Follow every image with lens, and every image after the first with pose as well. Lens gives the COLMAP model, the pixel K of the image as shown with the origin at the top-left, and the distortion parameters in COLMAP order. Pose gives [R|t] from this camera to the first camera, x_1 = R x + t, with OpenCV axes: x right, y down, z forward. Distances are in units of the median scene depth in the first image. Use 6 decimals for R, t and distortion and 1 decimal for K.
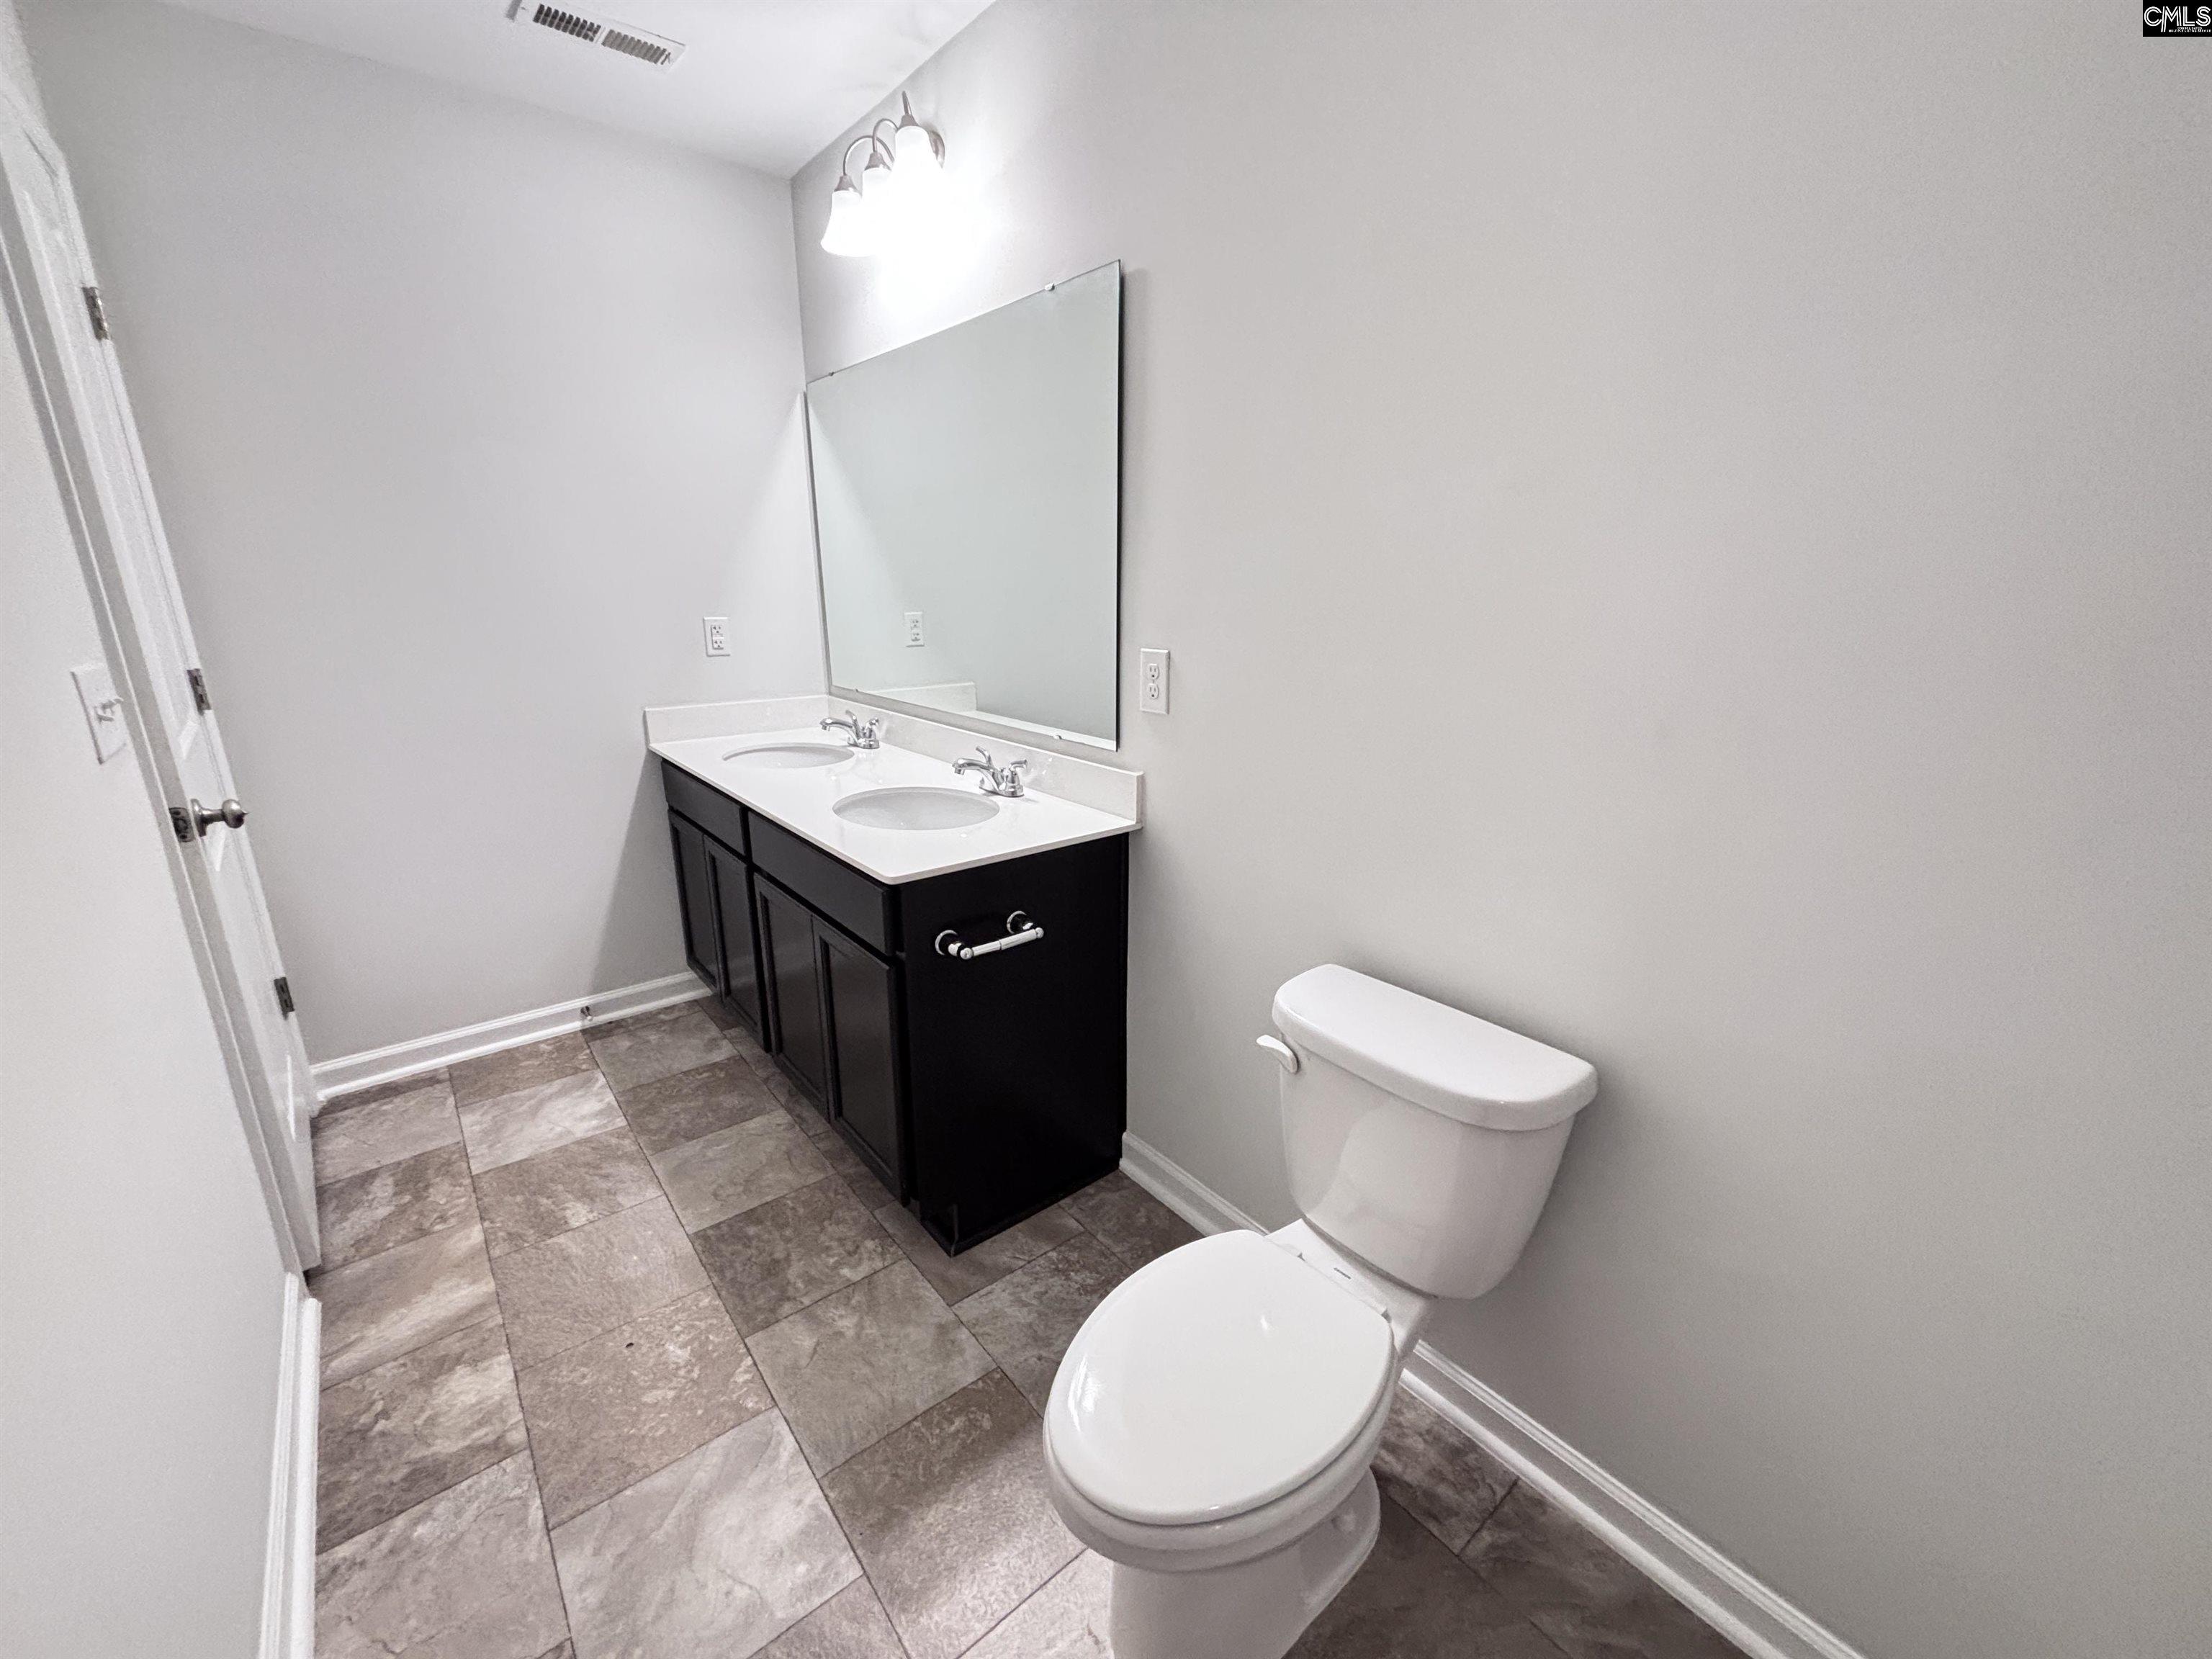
lens RADIAL K [[894.3, 0, 1085.1], [0, 894.3, 881.6], [0, 0, 1]] dist [0.000863, 0.000337]
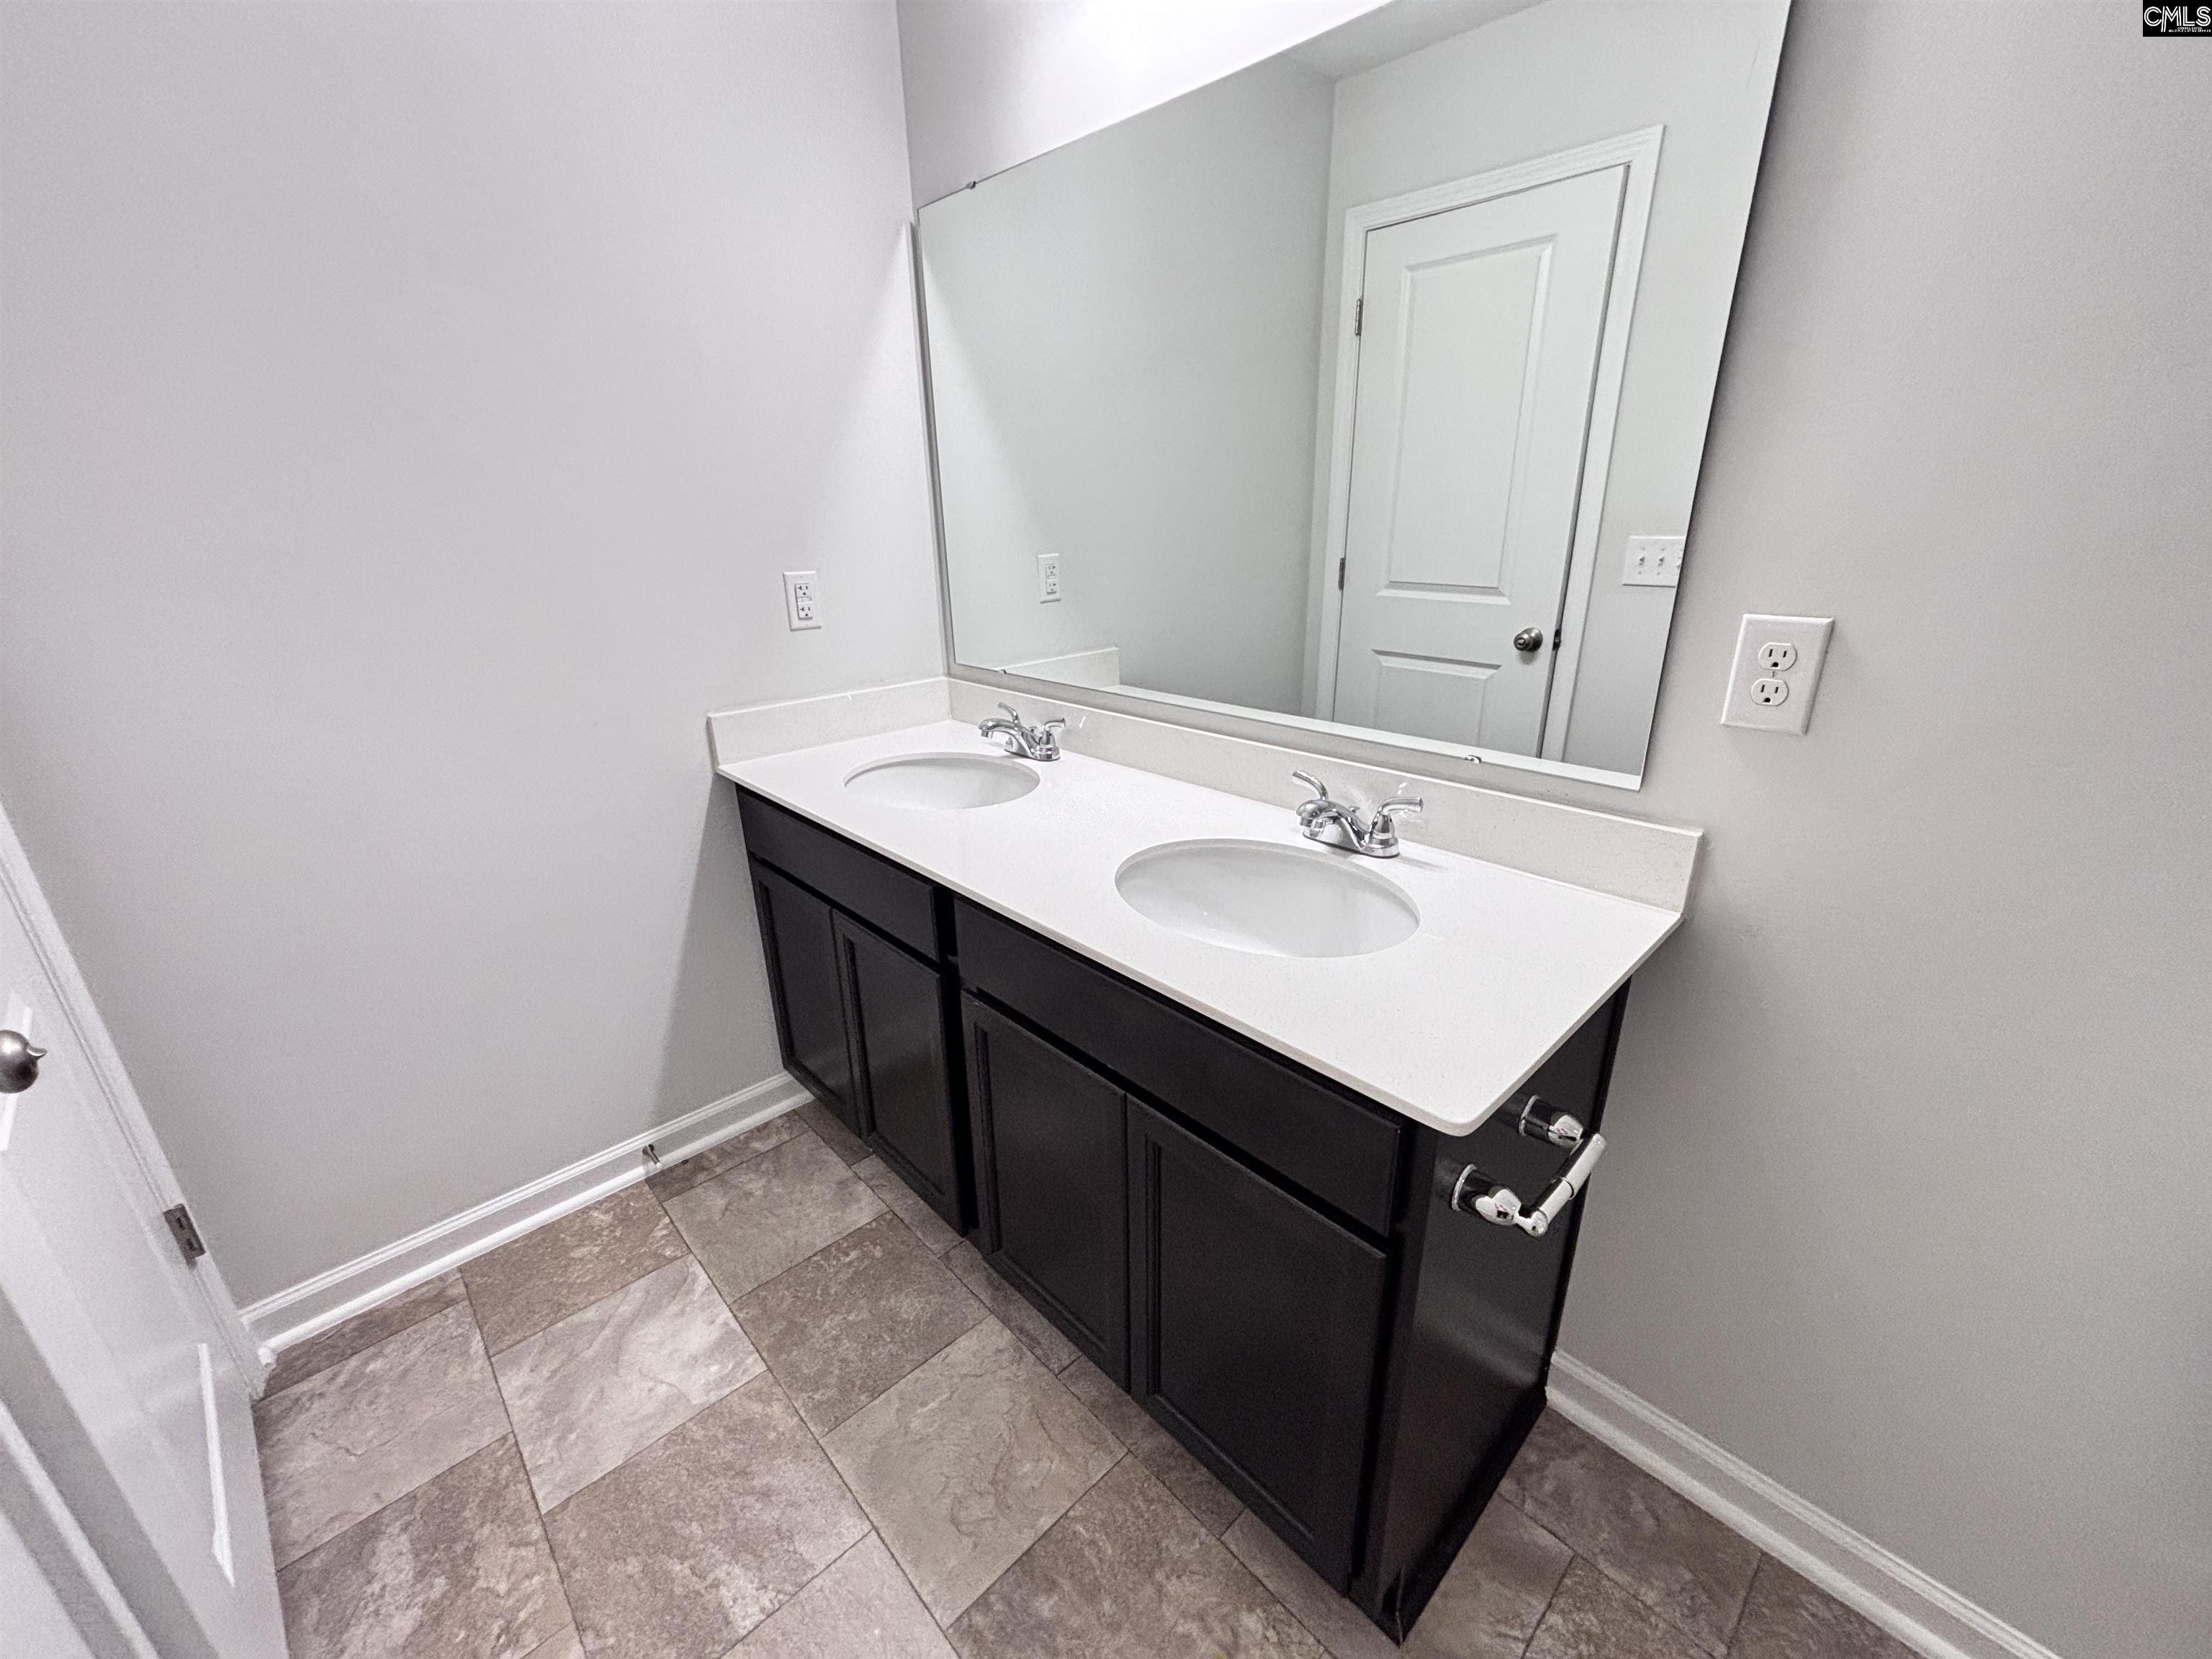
lens RADIAL K [[894.3, 0, 1098.3], [0, 894.3, 875.9], [0, 0, 1]] dist [0.000863, 0.000337]
pose [[0.996574, -0.053562, 0.063022, -0.275719], [0.049316, 0.996527, 0.067098, -0.113881], [-0.066397, -0.063760, 0.995754, 0.336550]]
